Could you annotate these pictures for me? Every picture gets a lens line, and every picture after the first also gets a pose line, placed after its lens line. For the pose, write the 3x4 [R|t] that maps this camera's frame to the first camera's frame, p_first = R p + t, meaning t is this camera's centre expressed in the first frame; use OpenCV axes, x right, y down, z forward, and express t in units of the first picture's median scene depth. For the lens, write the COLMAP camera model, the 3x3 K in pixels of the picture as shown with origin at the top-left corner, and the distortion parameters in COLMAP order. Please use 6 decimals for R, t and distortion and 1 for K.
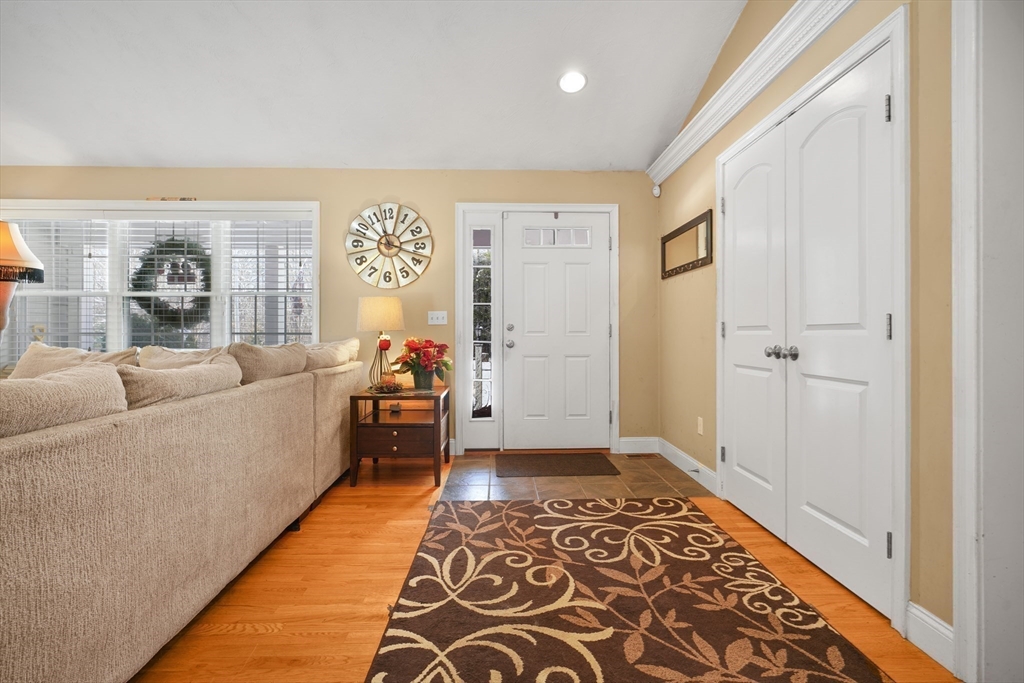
lens RADIAL K [[459.8, 0, 517.1], [0, 459.8, 338.2], [0, 0, 1]] dist [-0.013865, 0.005522]
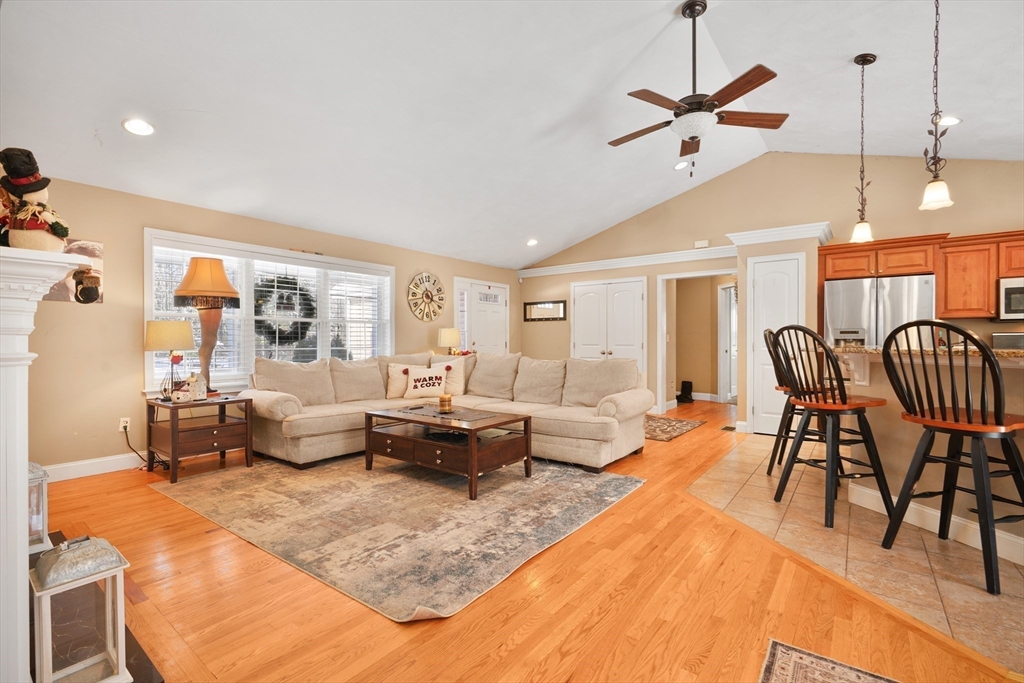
lens RADIAL K [[459.8, 0, 514.3], [0, 459.8, 343.1], [0, 0, 1]] dist [-0.013865, 0.005522]
pose [[0.634164, -0.003086, 0.773192, -1.421271], [0.011542, 0.999918, -0.005475, -0.012852], [-0.773112, 0.012396, 0.634148, -0.362555]]
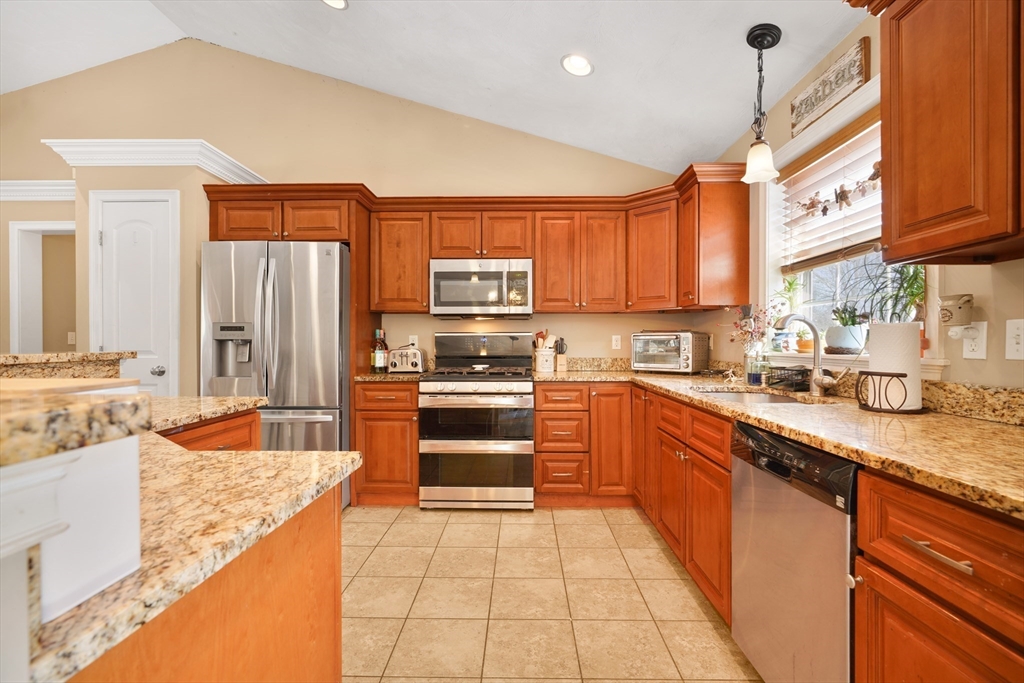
lens RADIAL K [[459.8, 0, 520.0], [0, 459.8, 348.4], [0, 0, 1]] dist [-0.013865, 0.005522]
pose [[0.046456, -0.011304, 0.998856, -0.597700], [0.012964, 0.999859, 0.010712, -0.006499], [-0.998836, 0.012451, 0.046596, -0.795730]]
